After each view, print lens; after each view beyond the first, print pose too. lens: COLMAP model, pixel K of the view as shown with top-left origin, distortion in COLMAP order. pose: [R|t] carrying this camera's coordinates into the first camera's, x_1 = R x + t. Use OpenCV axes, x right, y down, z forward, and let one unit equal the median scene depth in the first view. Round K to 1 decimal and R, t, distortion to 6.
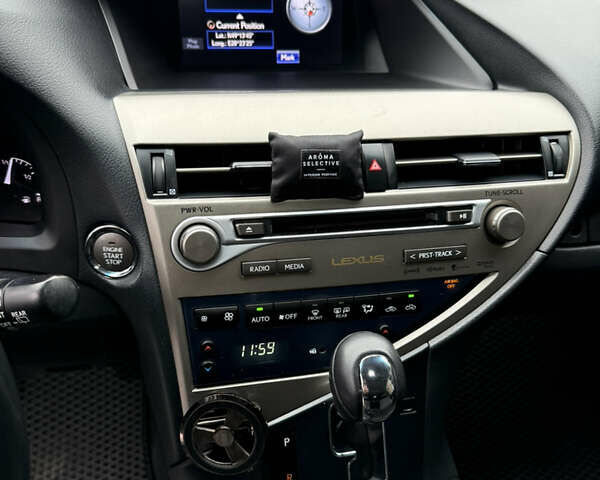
lens RADIAL K [[399.4, 0, 300.0], [0, 399.4, 240.0], [0, 0, 1]] dist [0.000577, 0.000058]
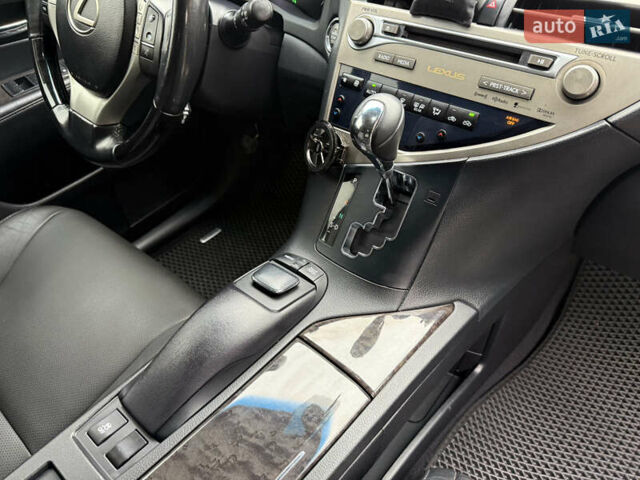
lens RADIAL K [[525.8, 0, 320.0], [0, 525.8, 240.0], [0, 0, 1]] dist [-0.003728, -0.002176]
pose [[0.631985, 0.436105, -0.640631, 1.197705], [-0.422918, 0.886777, 0.186457, 0.380673], [0.649412, 0.153096, 0.744867, -0.453745]]
